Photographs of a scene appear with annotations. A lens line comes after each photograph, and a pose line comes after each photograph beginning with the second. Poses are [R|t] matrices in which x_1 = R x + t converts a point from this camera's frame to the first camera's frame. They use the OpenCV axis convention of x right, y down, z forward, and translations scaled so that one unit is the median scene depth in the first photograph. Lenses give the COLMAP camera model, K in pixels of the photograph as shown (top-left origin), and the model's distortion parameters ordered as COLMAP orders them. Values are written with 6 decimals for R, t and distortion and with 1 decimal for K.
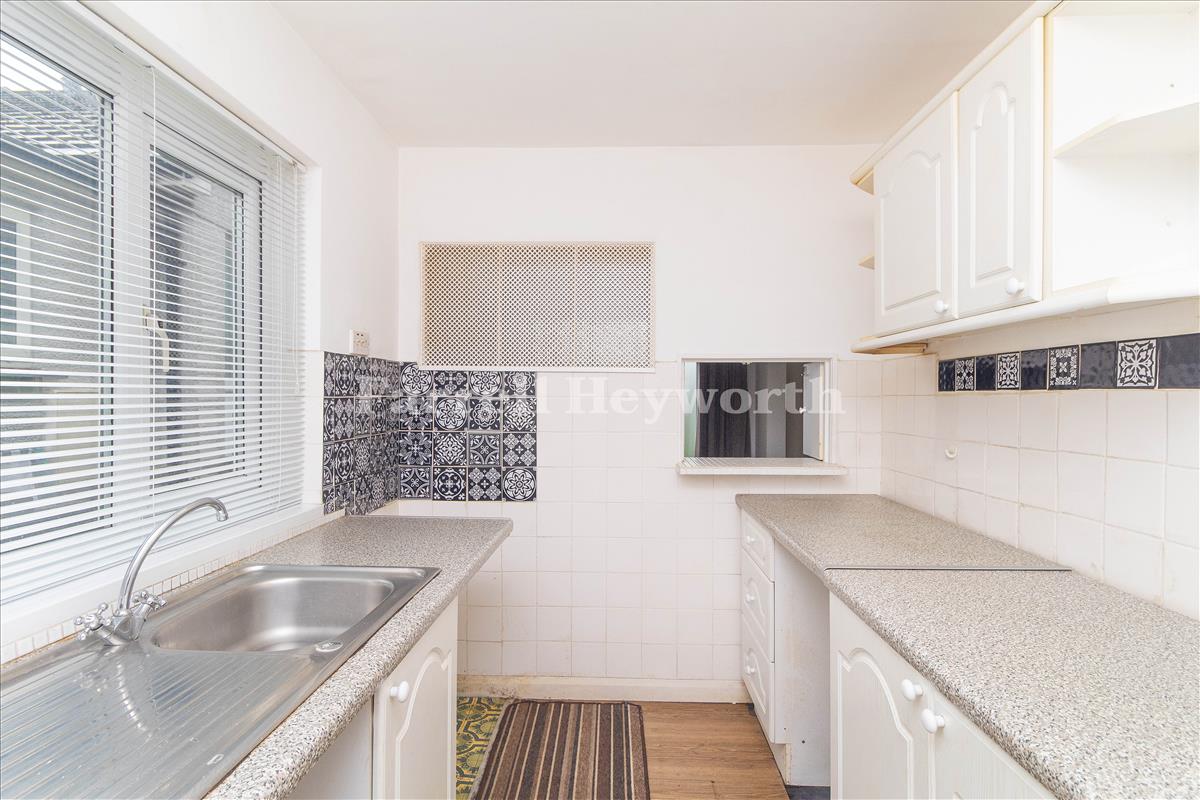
lens RADIAL K [[585.7, 0, 598.5], [0, 585.7, 398.2], [0, 0, 1]] dist [0.000854, -0.000225]
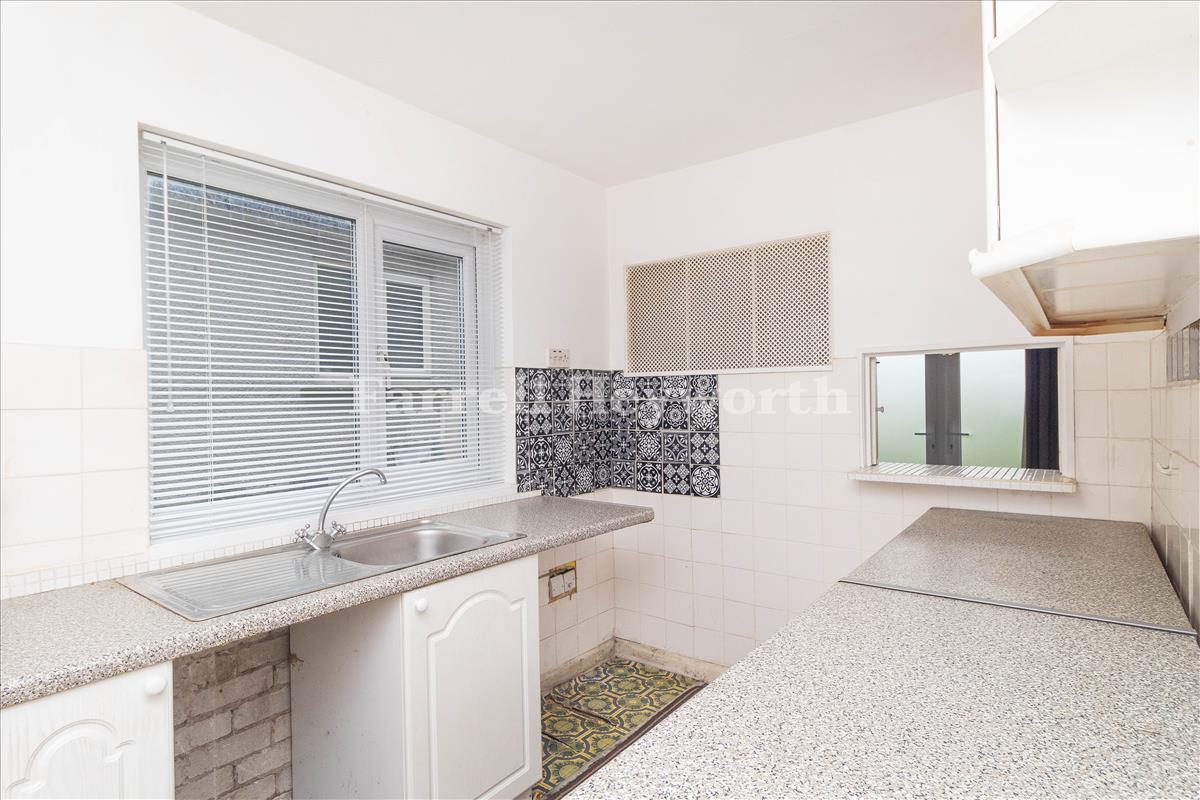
lens RADIAL K [[585.7, 0, 593.4], [0, 585.7, 398.6], [0, 0, 1]] dist [0.000854, -0.000225]
pose [[0.831707, -0.018151, -0.554919, 0.287035], [0.018087, 0.999821, -0.005595, 0.000072], [0.554921, -0.005383, 0.831886, 0.006564]]
